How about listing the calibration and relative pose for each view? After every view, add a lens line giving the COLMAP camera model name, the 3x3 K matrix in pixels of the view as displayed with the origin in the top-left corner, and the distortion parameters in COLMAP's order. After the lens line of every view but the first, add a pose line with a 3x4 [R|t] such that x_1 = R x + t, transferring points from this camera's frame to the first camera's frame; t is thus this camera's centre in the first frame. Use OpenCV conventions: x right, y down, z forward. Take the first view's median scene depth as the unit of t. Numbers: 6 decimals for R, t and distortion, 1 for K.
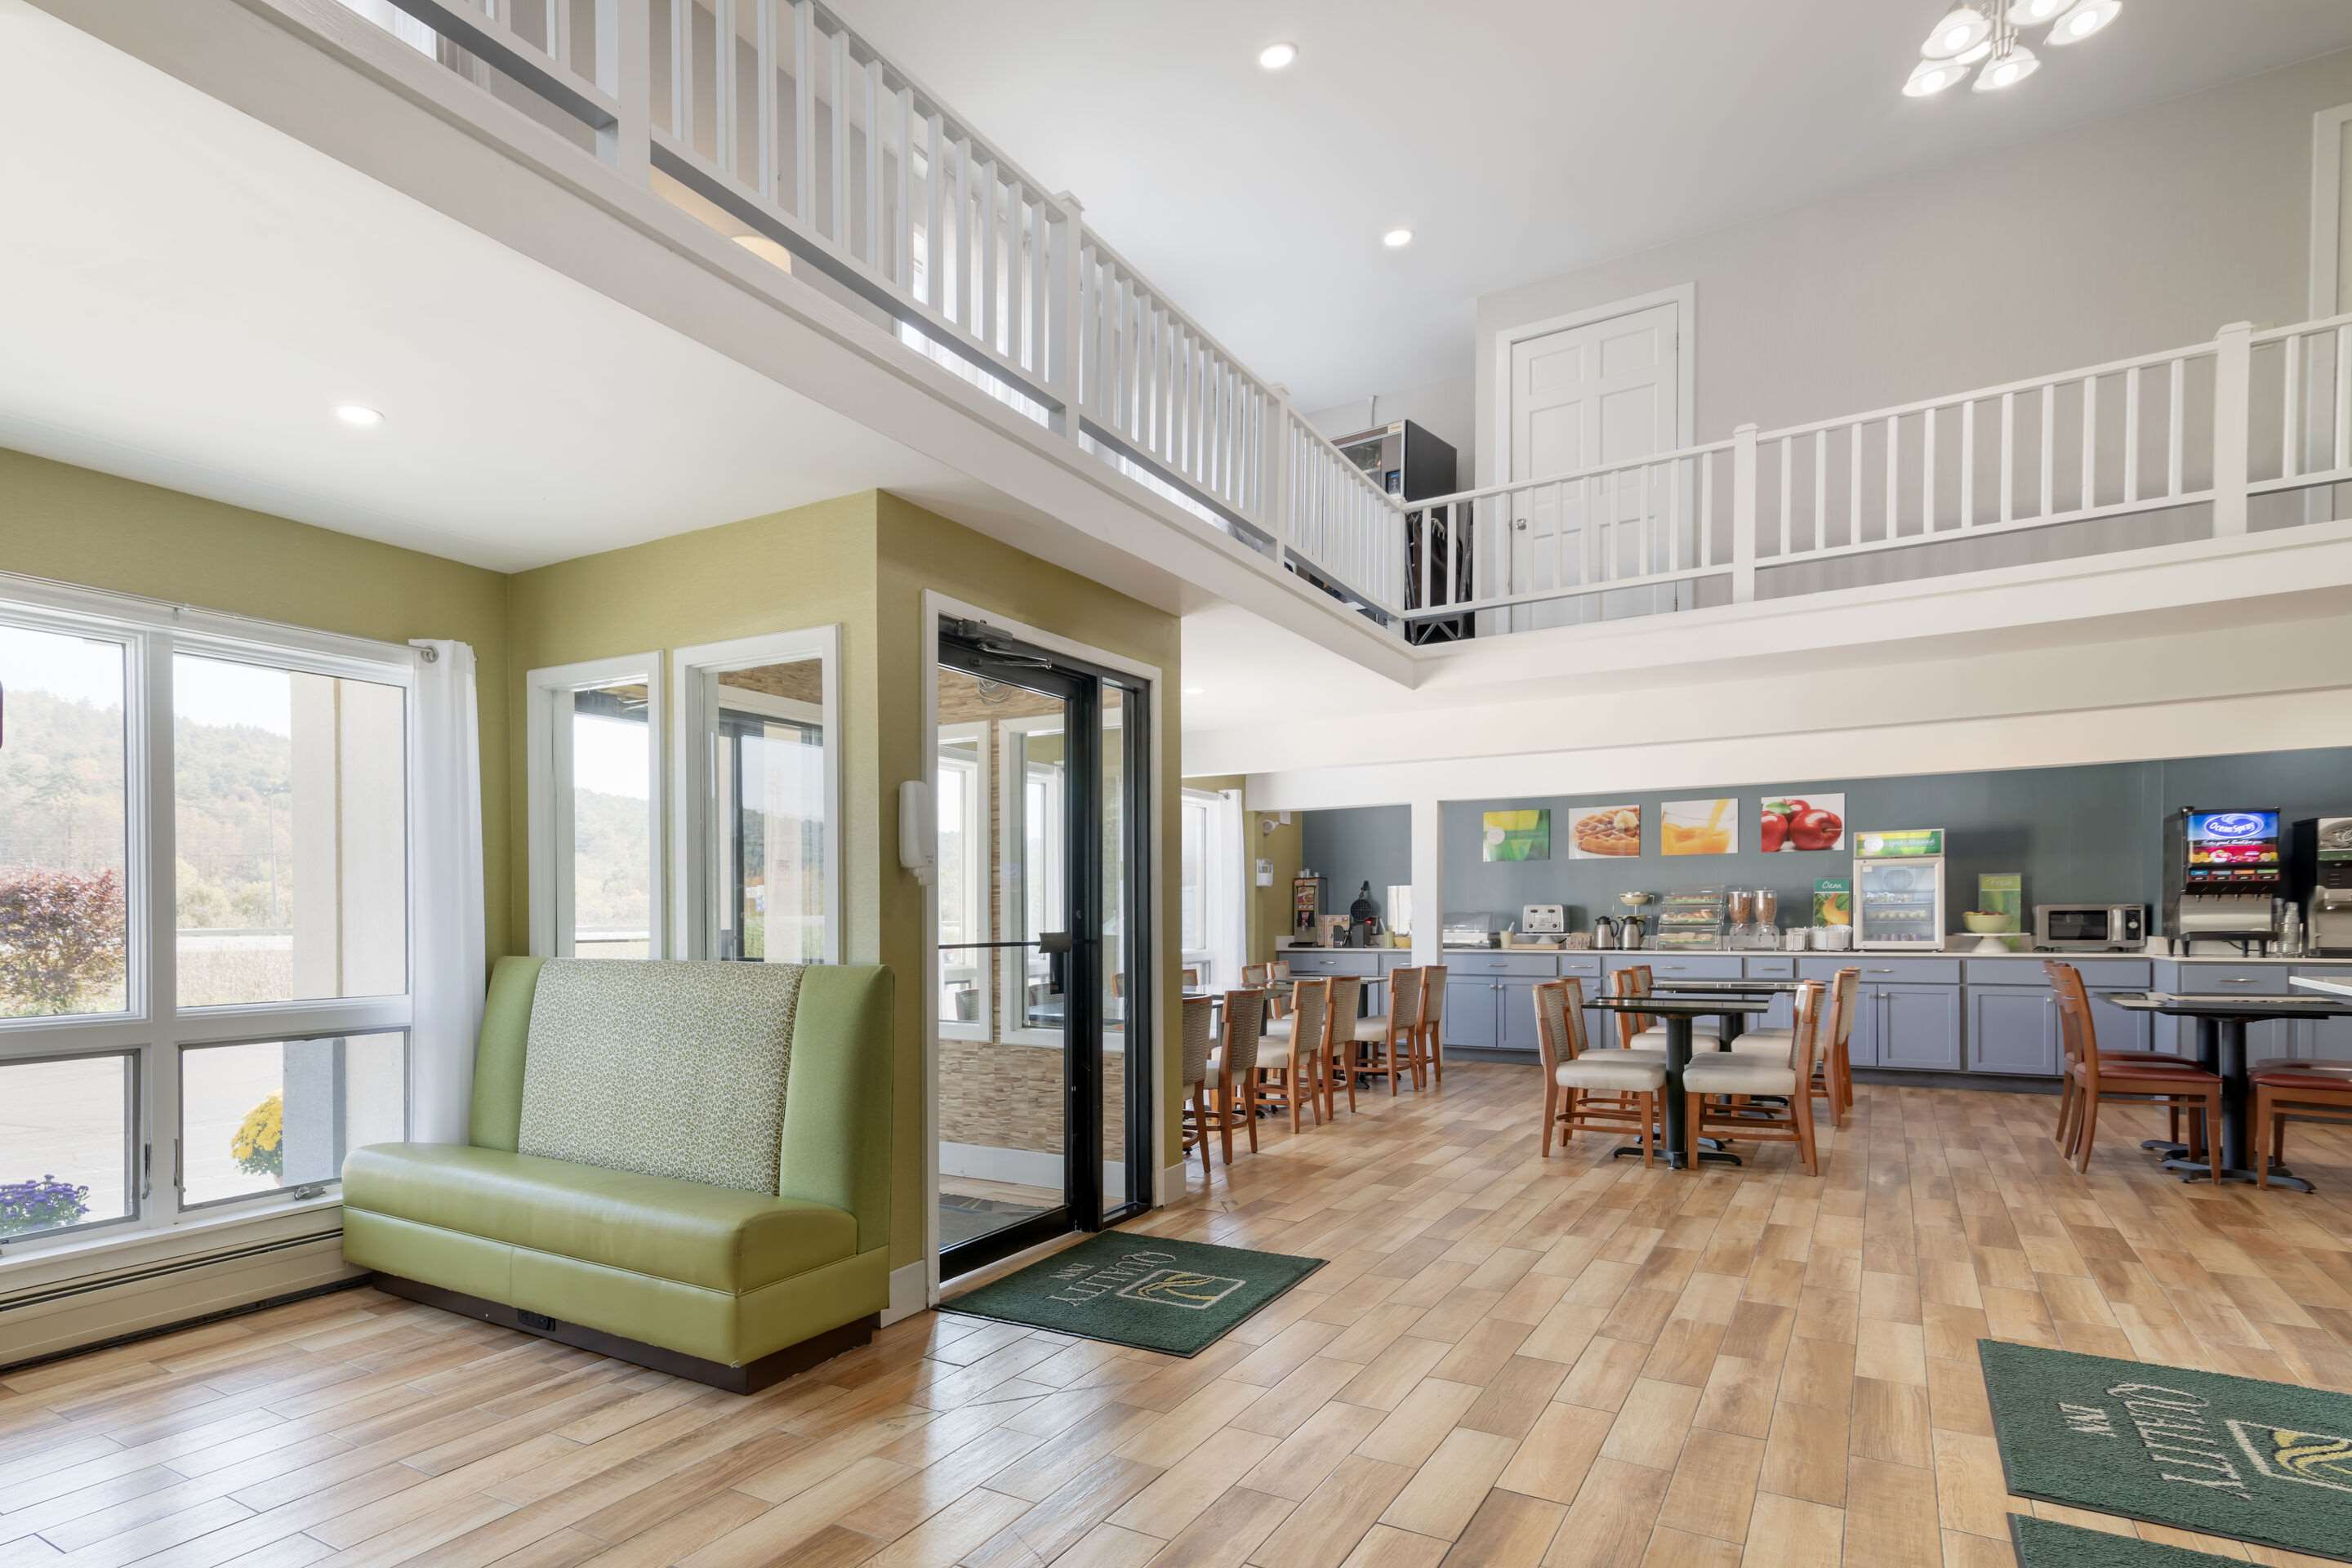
lens RADIAL K [[1300.4, 0, 1004.7], [0, 1300.4, 941.9], [0, 0, 1]] dist [0.018209, 0.000739]
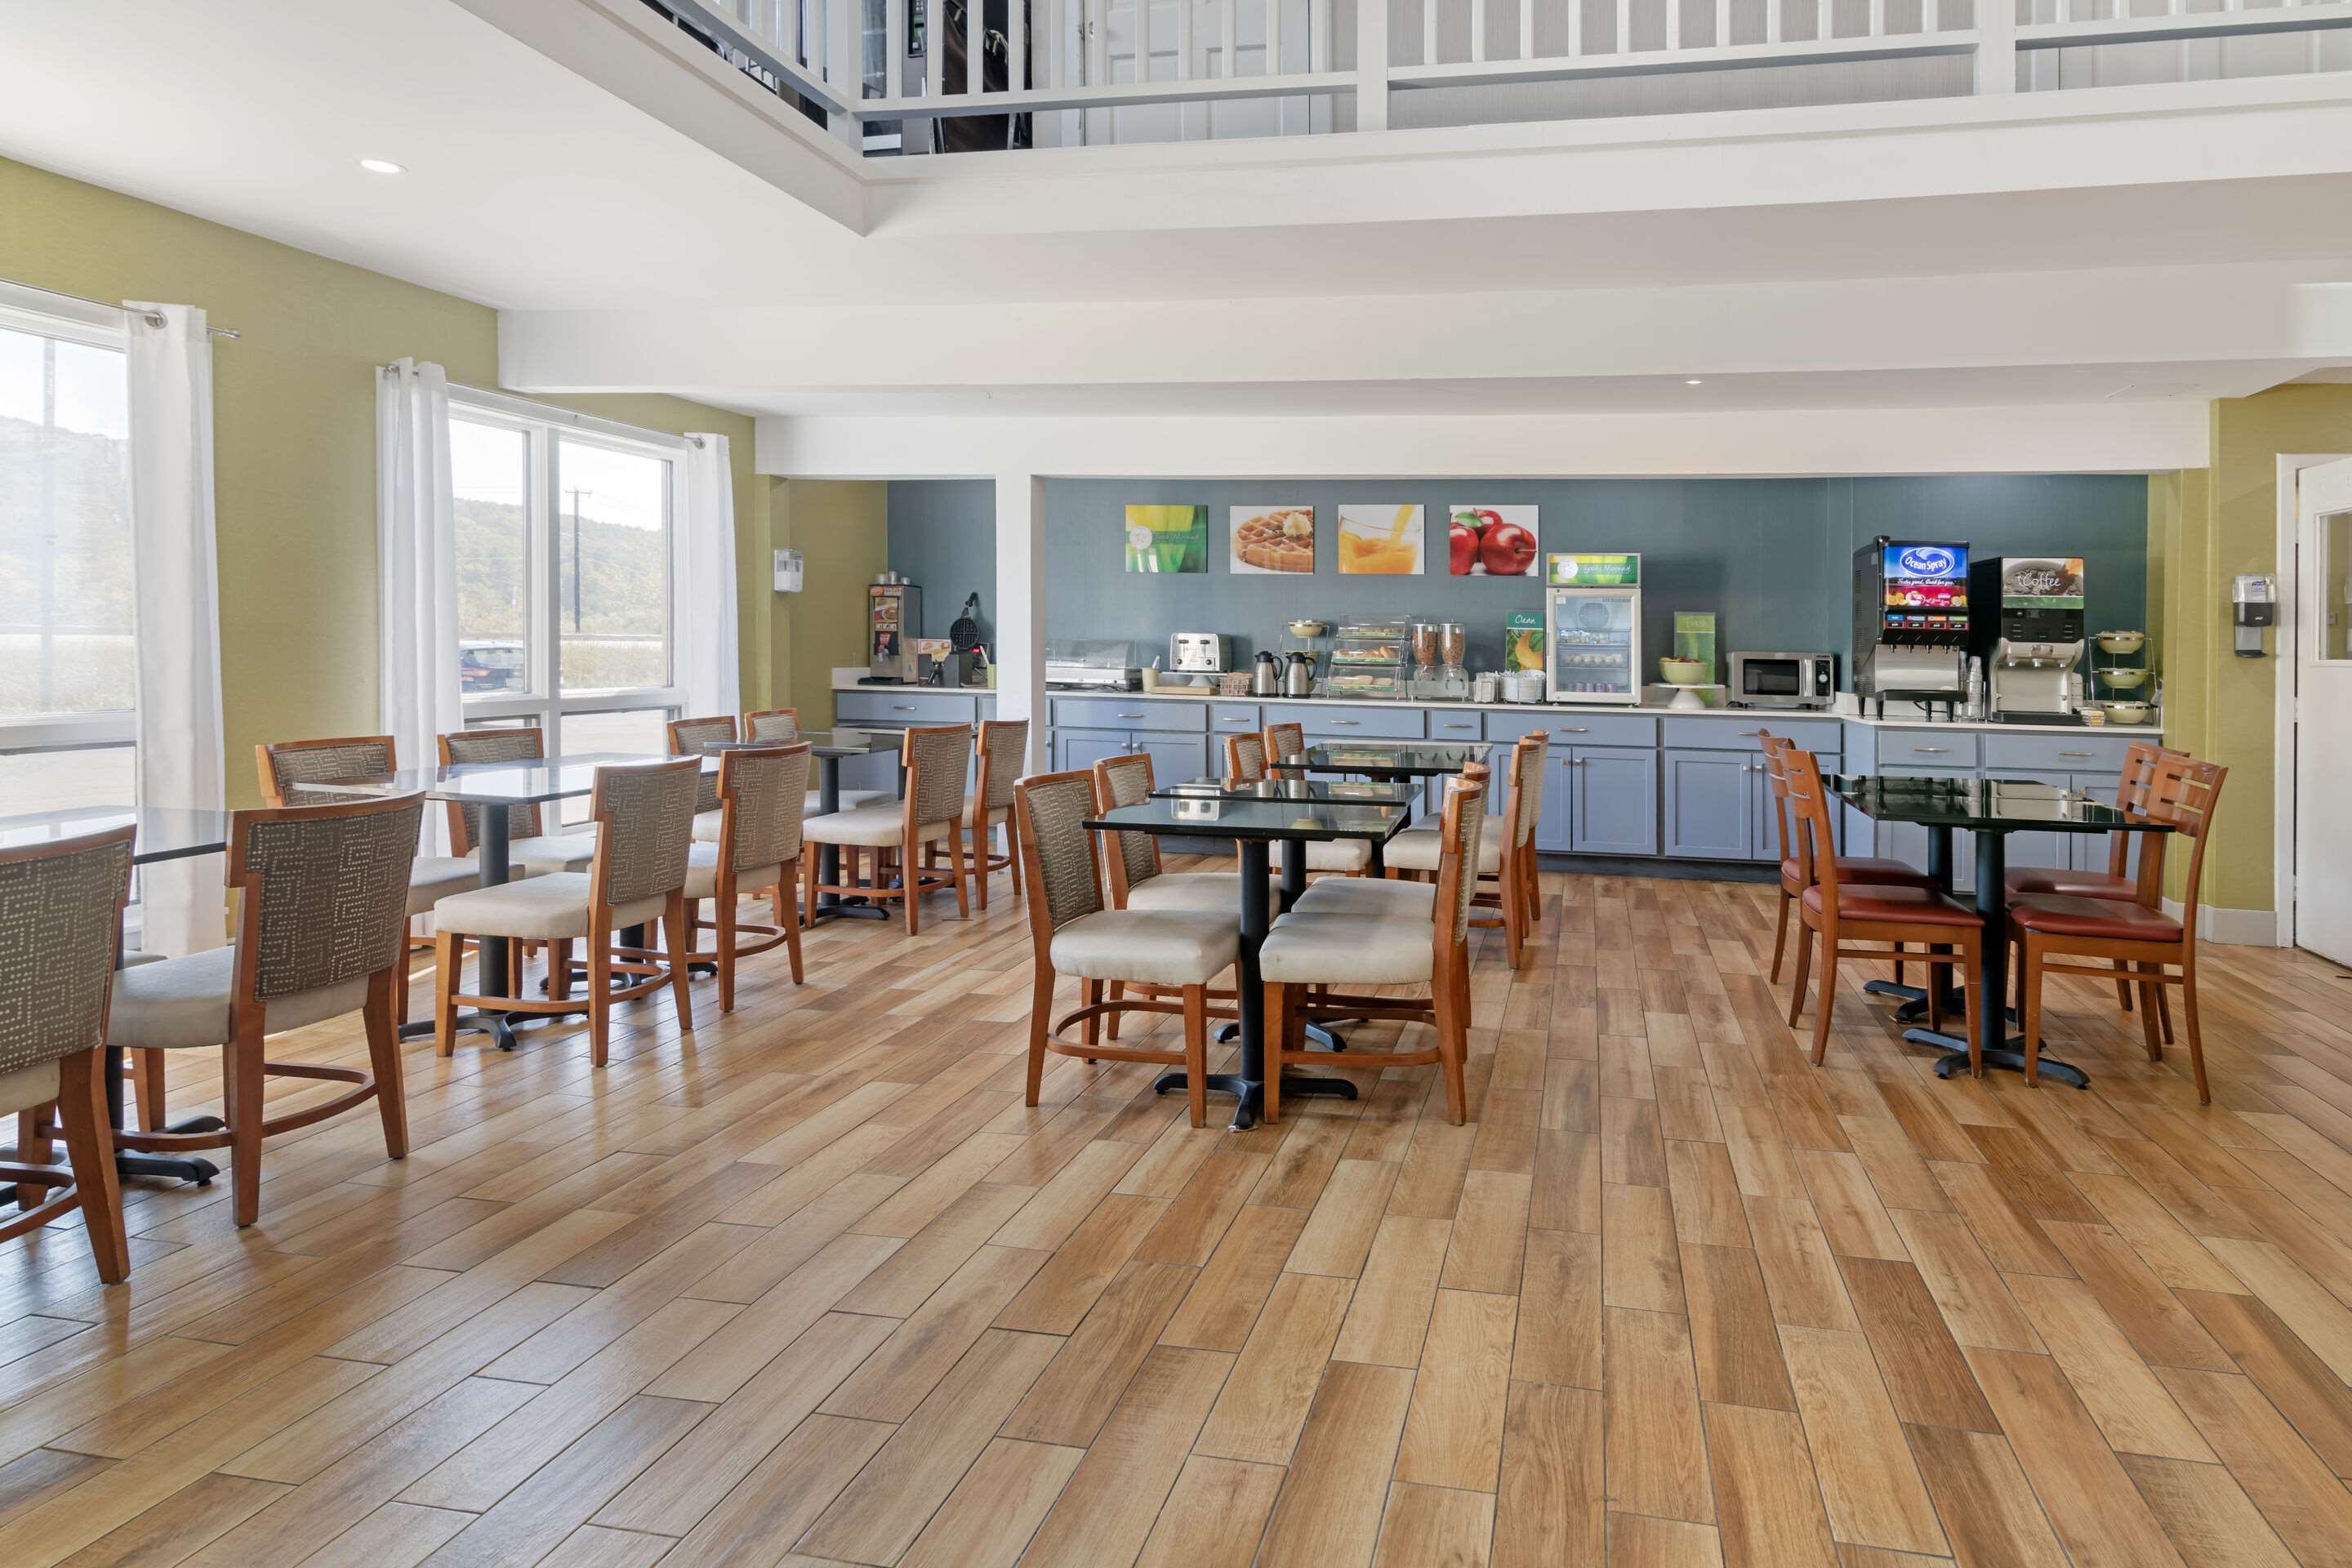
lens RADIAL K [[1379.0, 0, 1329.5], [0, 1379.0, 567.5], [0, 0, 1]] dist [-0.001221, -0.000641]
pose [[0.918557, 0.048726, 0.392273, 0.208570], [-0.020541, 0.996917, -0.075733, -0.009651], [-0.394754, 0.061507, 0.916726, 0.300166]]
